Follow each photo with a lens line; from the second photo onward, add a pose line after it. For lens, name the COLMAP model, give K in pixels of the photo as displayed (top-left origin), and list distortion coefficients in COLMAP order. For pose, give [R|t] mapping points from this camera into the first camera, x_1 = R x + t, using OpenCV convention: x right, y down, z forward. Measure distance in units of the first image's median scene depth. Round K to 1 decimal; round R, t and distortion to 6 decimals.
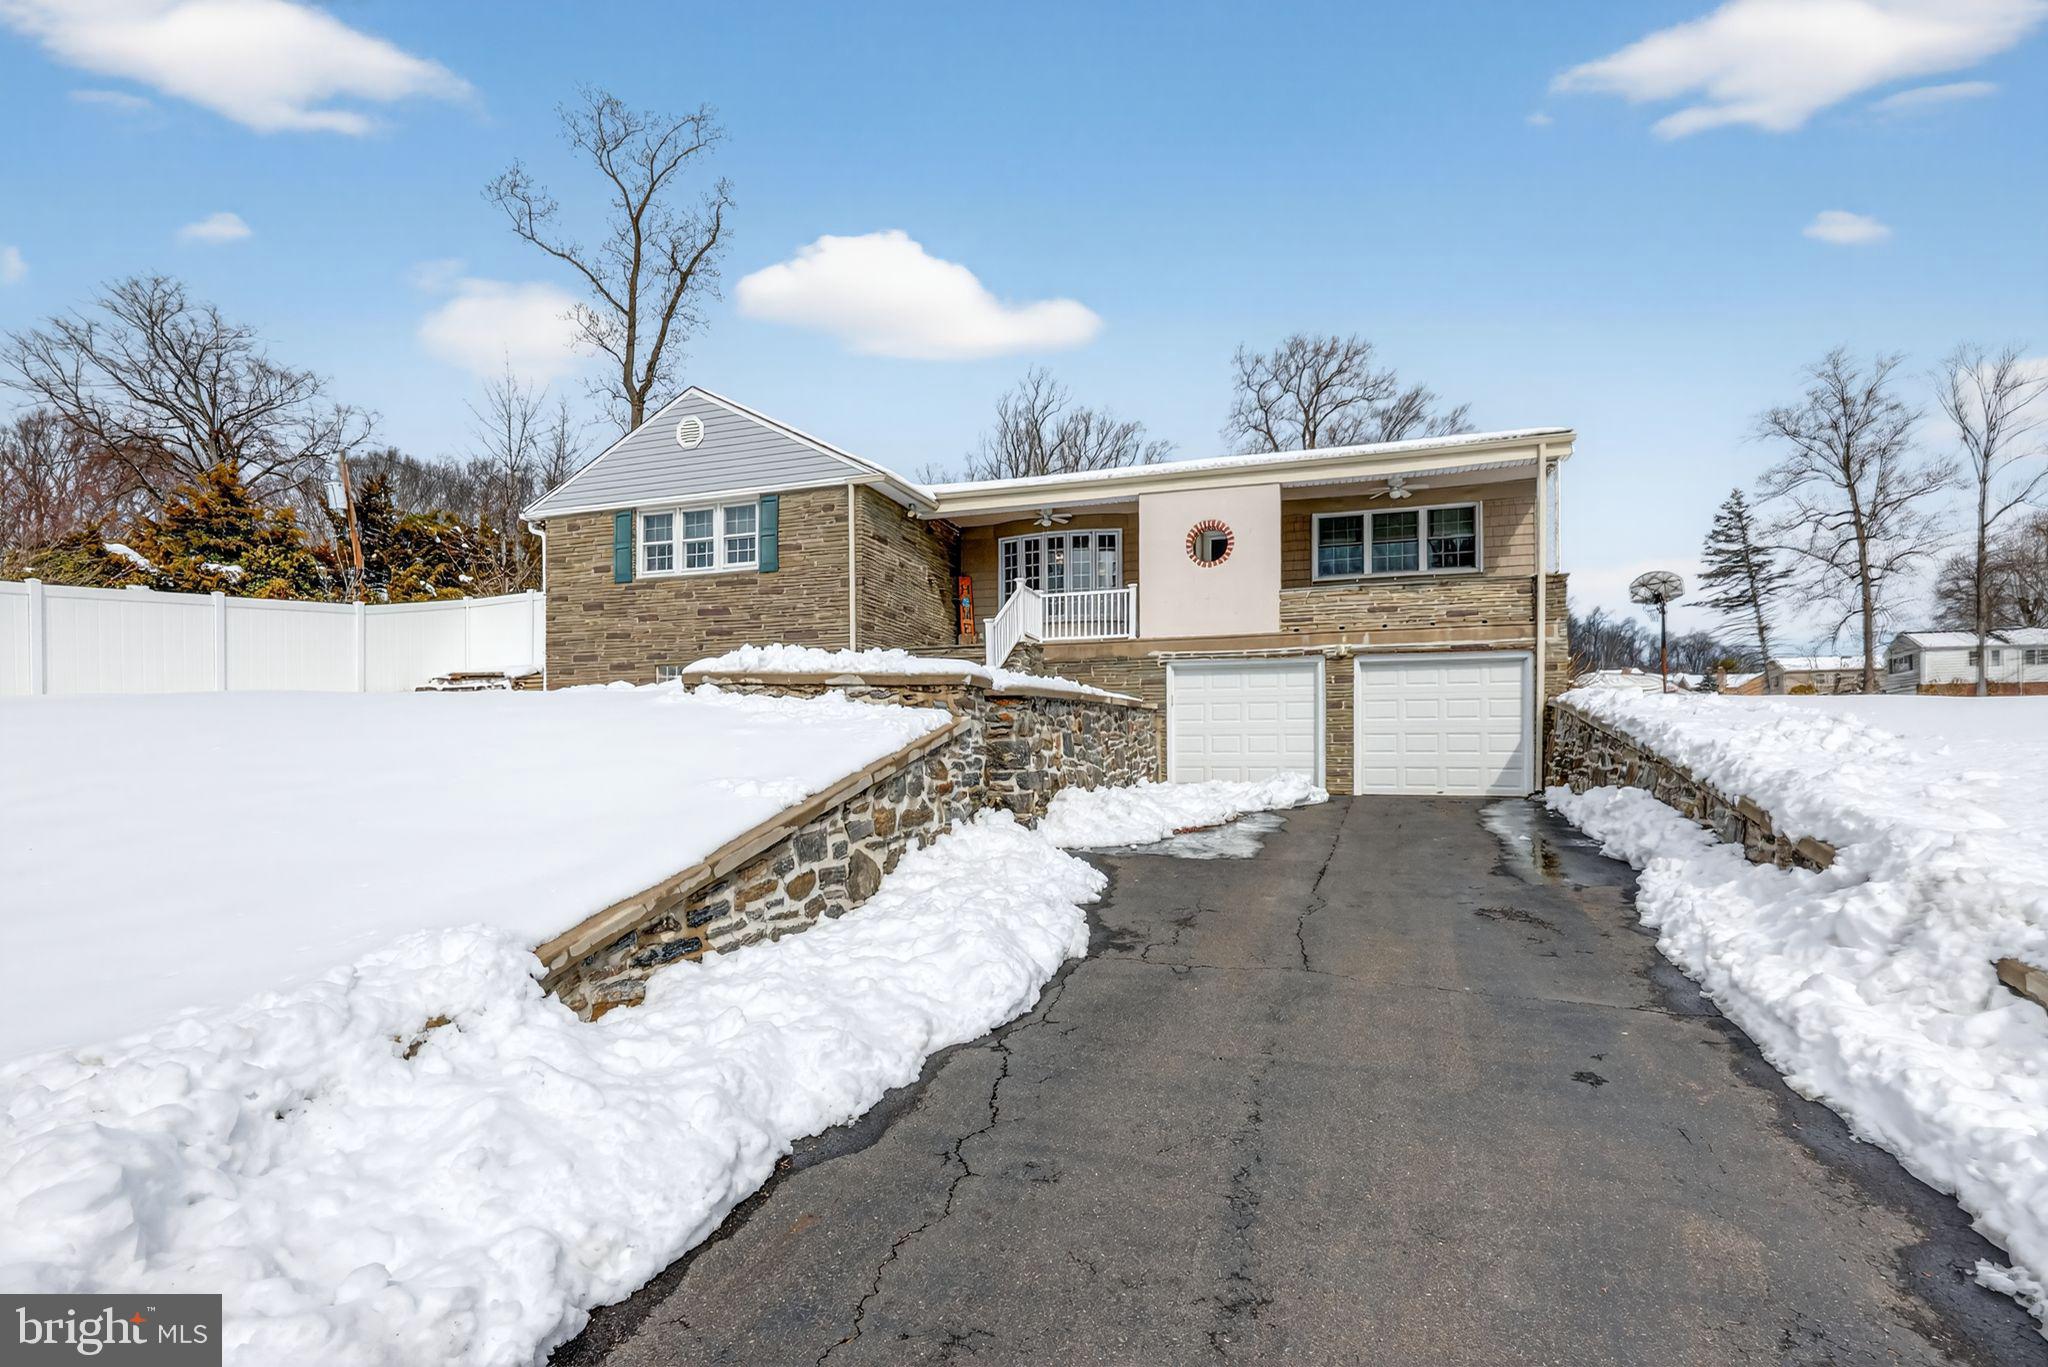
lens RADIAL K [[1023.4, 0, 1078.4], [0, 1023.4, 749.7], [0, 0, 1]] dist [0.002069, 0.002174]
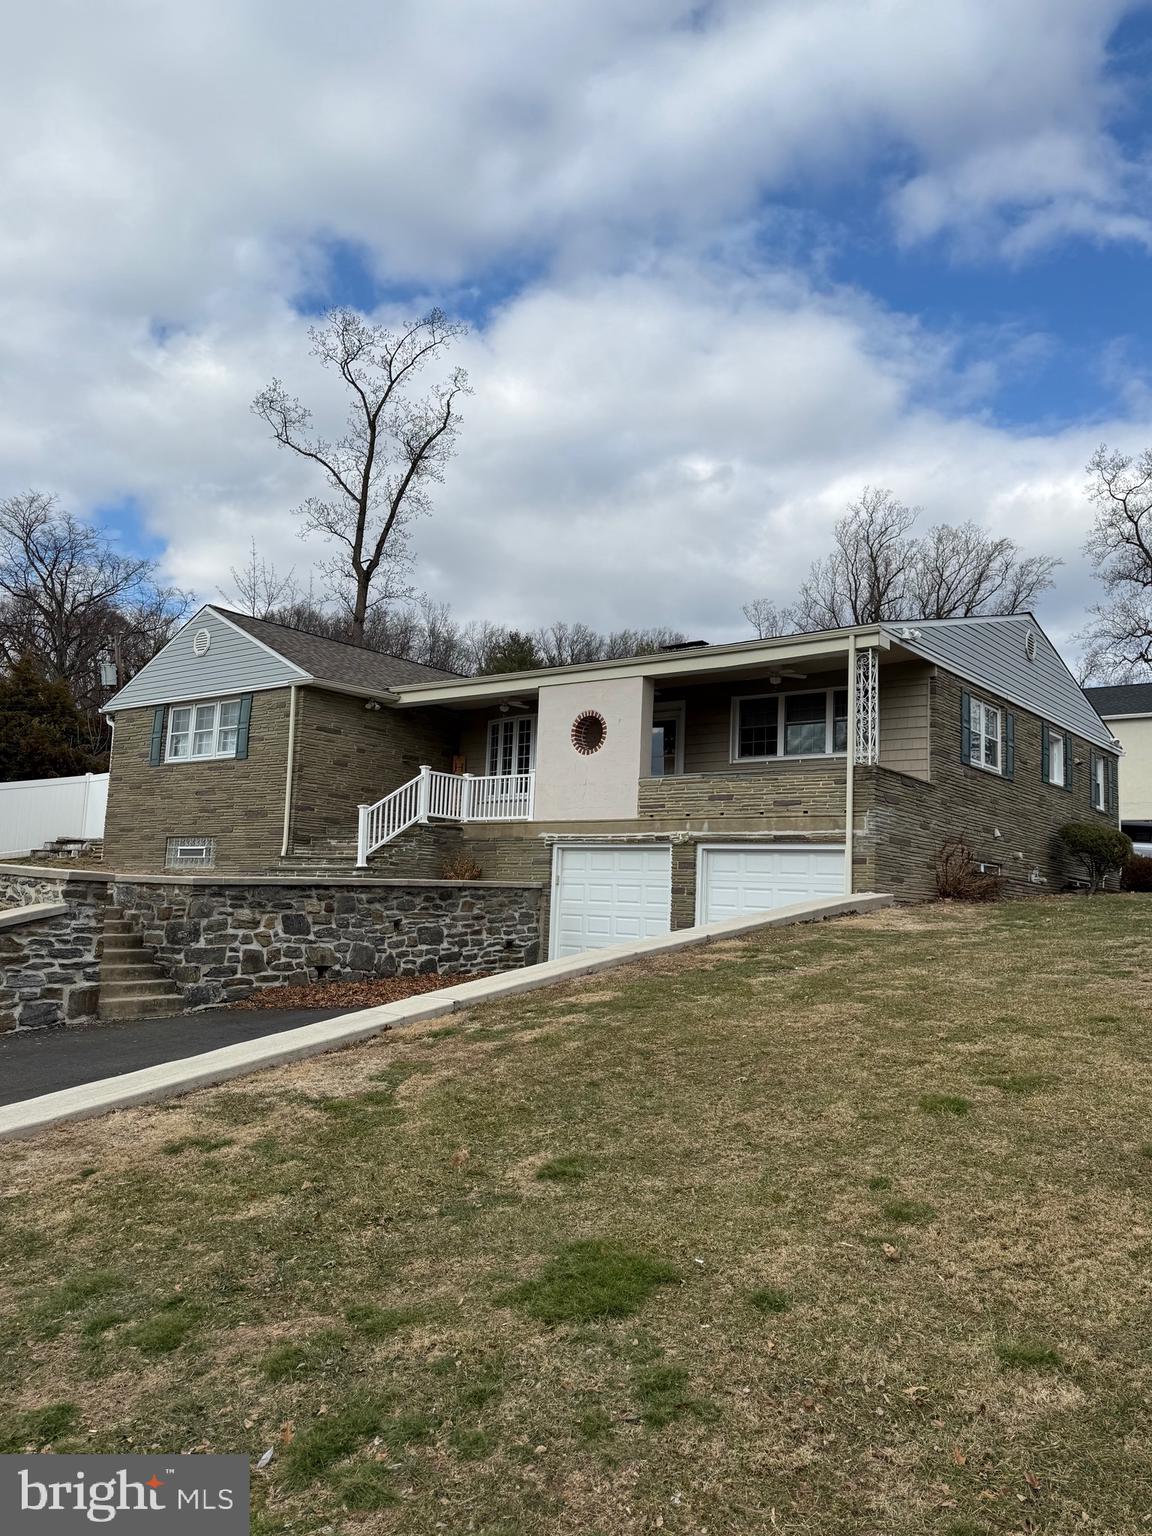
lens RADIAL K [[1115.6, 0, 577.0], [0, 1115.6, 775.1], [0, 0, 1]] dist [0.066498, -0.001151]
pose [[0.948425, 0.000006, -0.317003, 0.438973], [-0.036722, 0.993270, -0.109846, -0.028321], [0.314869, 0.115821, 0.942042, -0.072993]]
